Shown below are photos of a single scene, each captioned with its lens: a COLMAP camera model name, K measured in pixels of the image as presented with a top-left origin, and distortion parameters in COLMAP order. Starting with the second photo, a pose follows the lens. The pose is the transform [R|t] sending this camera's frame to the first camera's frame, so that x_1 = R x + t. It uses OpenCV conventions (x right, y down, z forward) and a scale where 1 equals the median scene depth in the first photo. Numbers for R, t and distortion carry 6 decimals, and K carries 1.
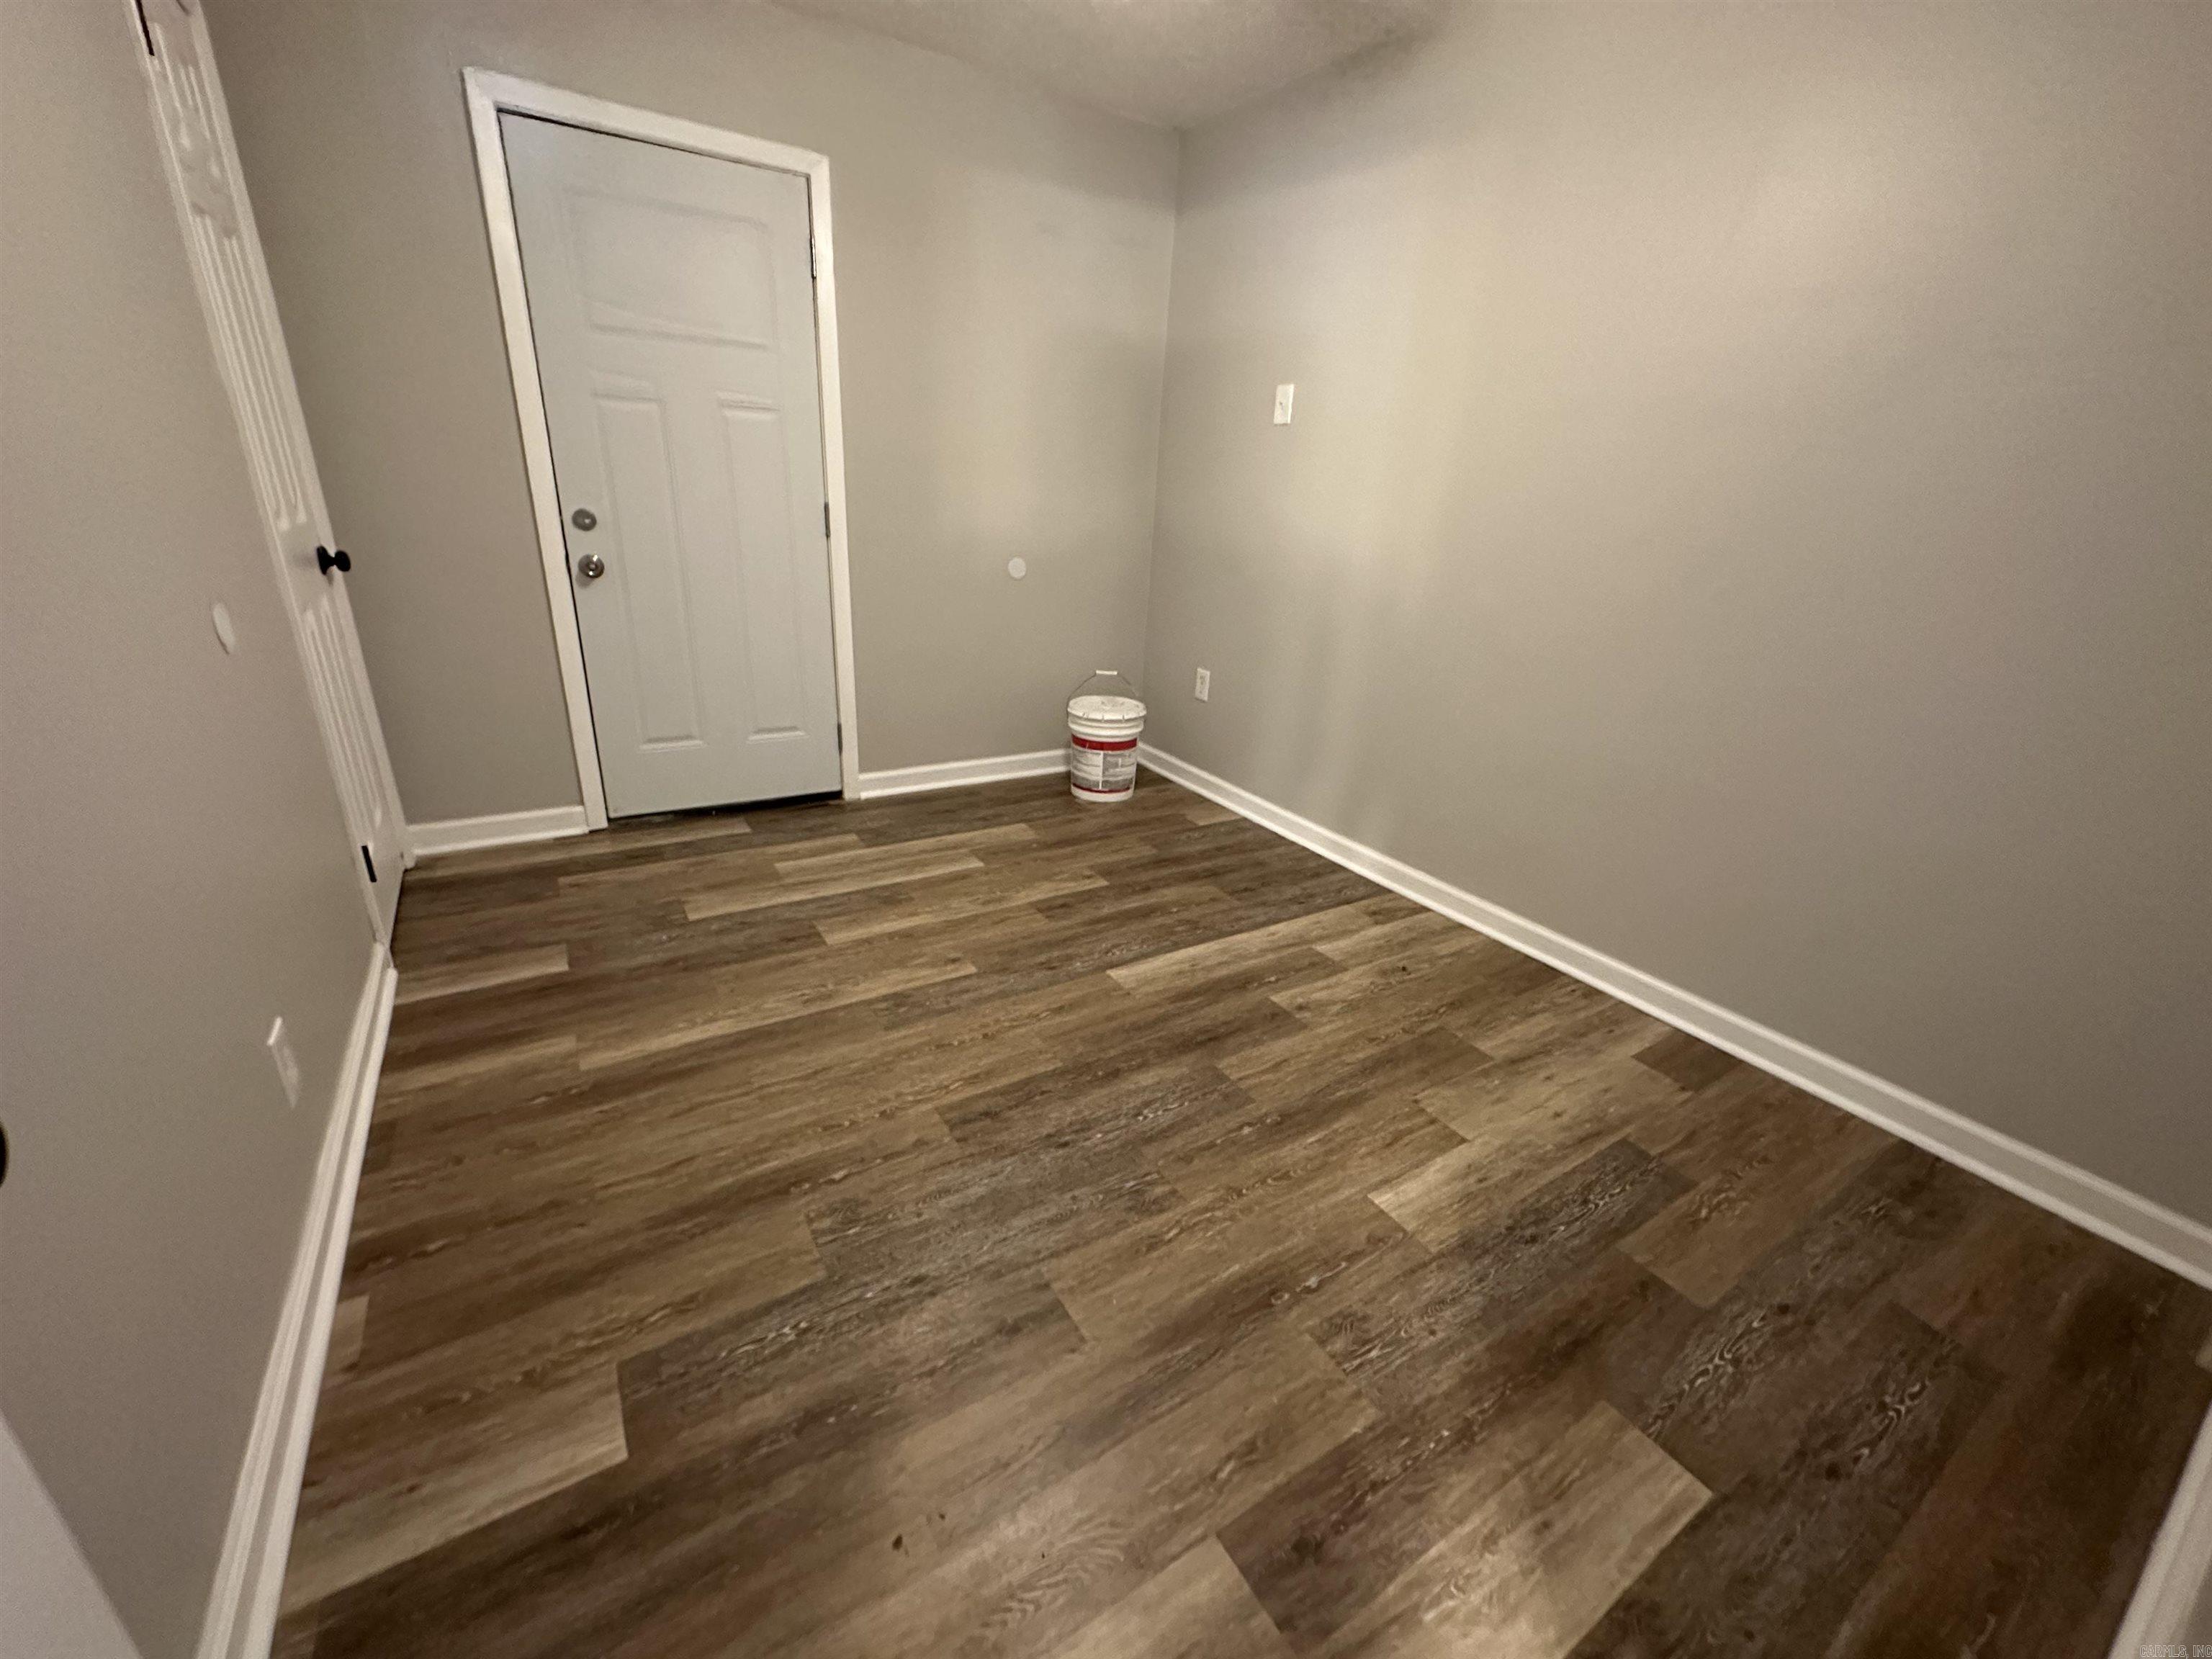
lens RADIAL K [[881.5, 0, 1101.4], [0, 881.5, 829.5], [0, 0, 1]] dist [-0.002328, 0.000446]
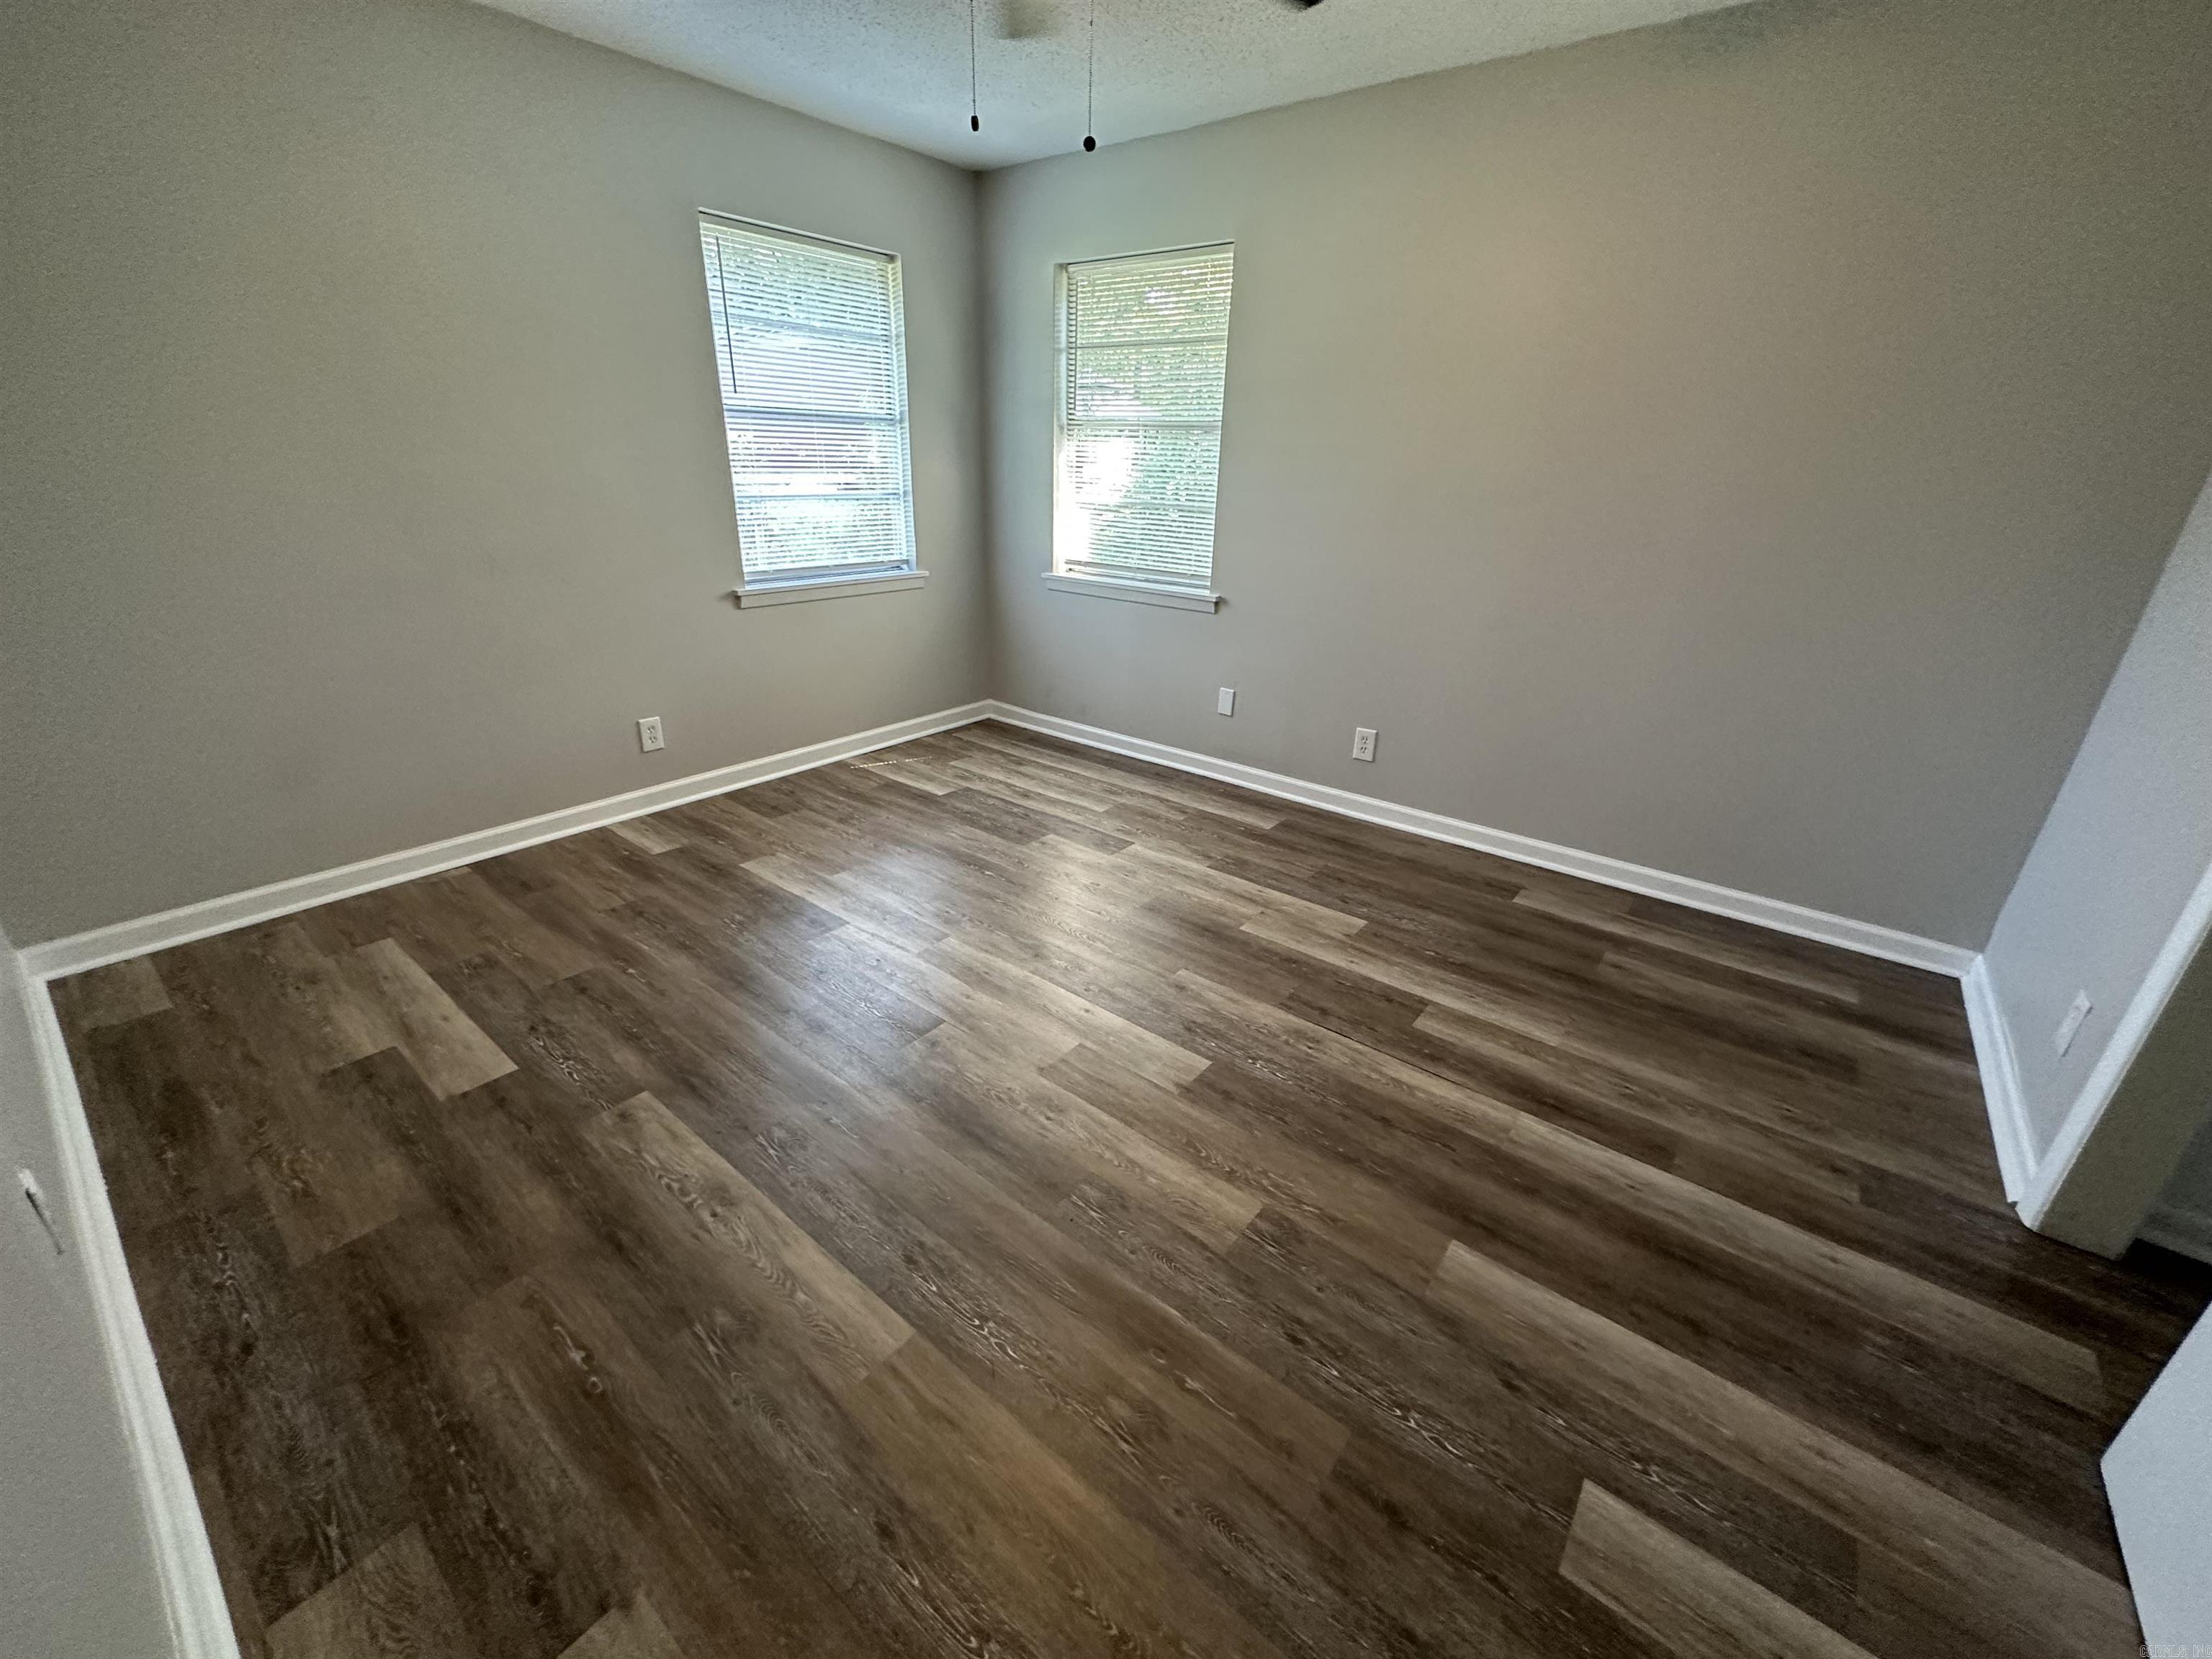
lens RADIAL K [[881.5, 0, 1101.4], [0, 881.5, 829.5], [0, 0, 1]] dist [-0.002328, 0.000446]
pose [[0.325646, 0.334607, -0.884304, 1.121079], [-0.328086, 0.917161, 0.226221, -0.294729], [0.886744, 0.216460, 0.408449, 0.860187]]
